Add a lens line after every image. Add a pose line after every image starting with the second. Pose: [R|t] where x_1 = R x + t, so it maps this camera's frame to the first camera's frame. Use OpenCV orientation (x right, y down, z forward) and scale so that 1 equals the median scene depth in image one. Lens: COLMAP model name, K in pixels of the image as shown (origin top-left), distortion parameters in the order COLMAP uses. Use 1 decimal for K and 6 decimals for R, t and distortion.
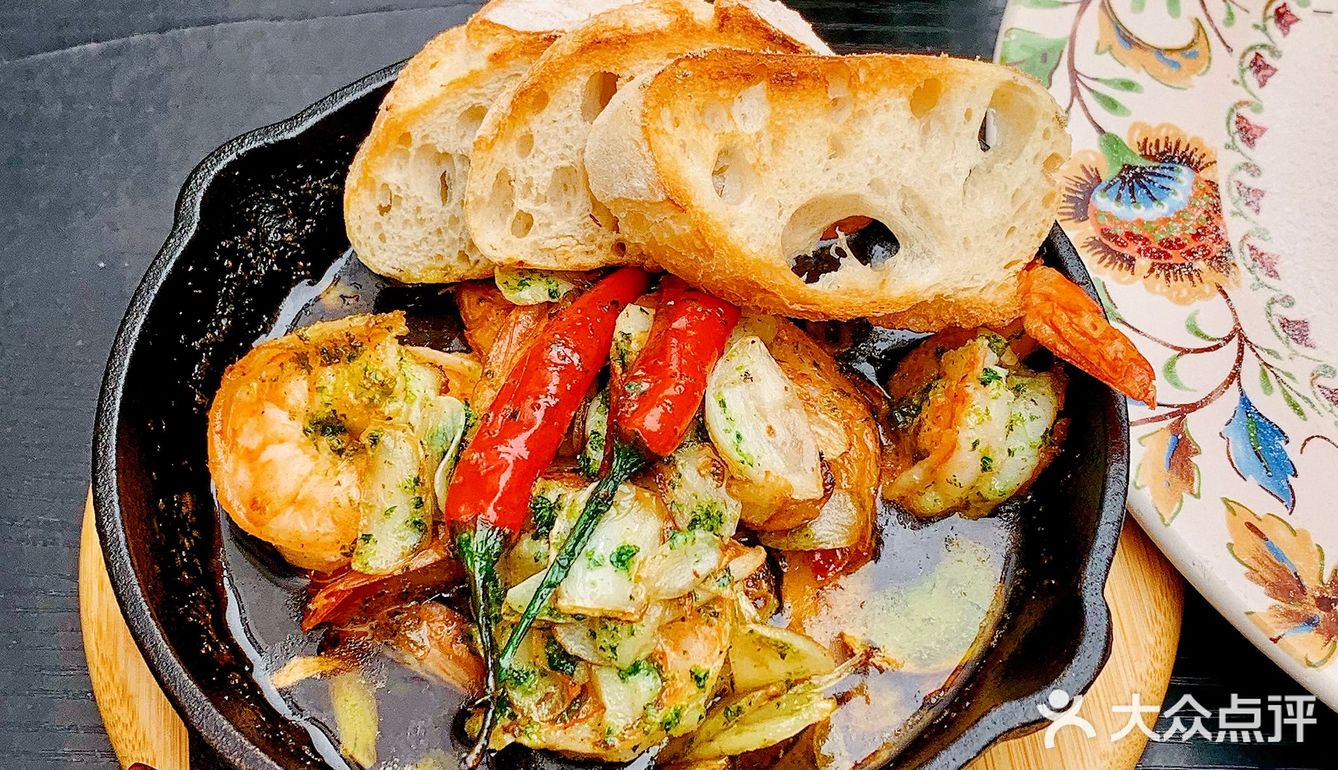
lens RADIAL K [[2107.9, 0, 669.0], [0, 2107.9, 385.0], [0, 0, 1]] dist [0.236401, -1.075504]
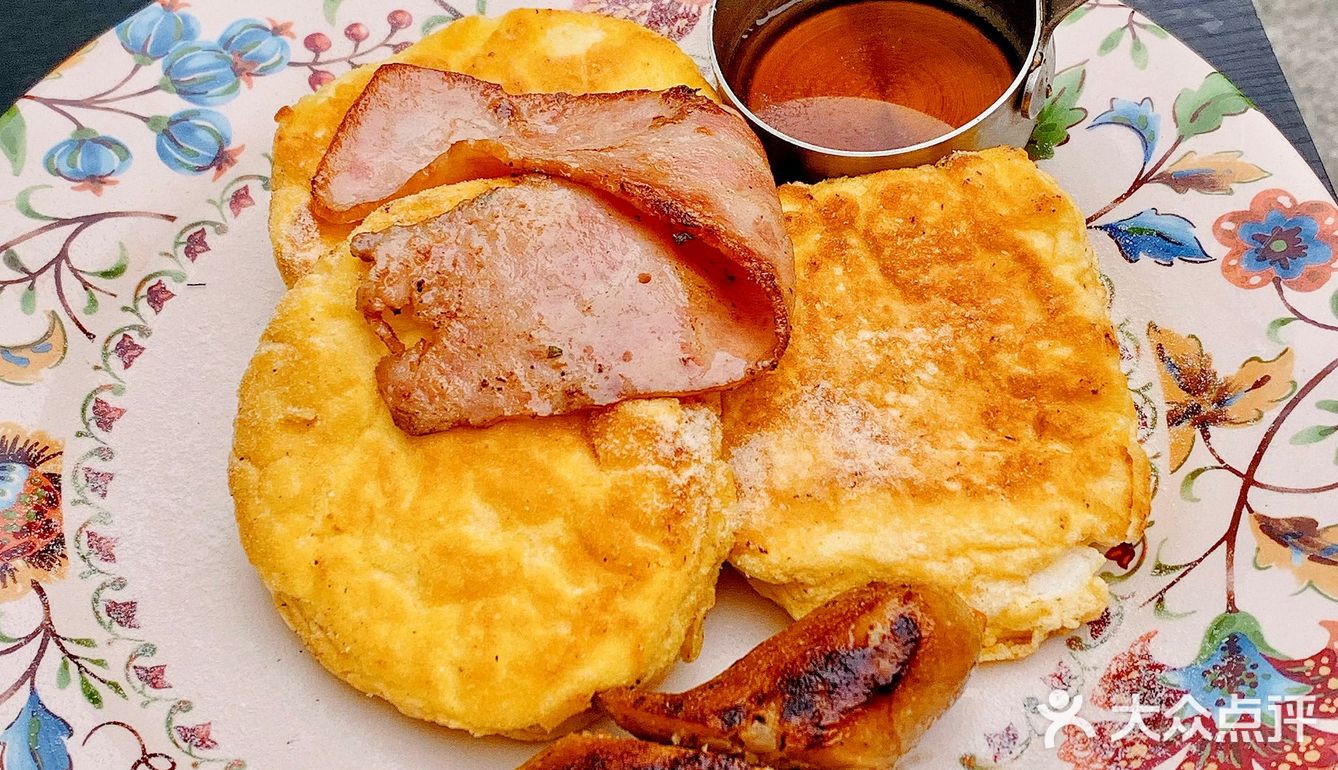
lens RADIAL K [[2107.9, 0, 669.0], [0, 2107.9, 385.0], [0, 0, 1]] dist [0.236401, -1.075504]
pose [[0.974334, -0.144061, 0.172973, 0.426970], [0.159534, 0.984019, -0.079091, -0.011608], [-0.158814, 0.104657, 0.981746, -0.051220]]
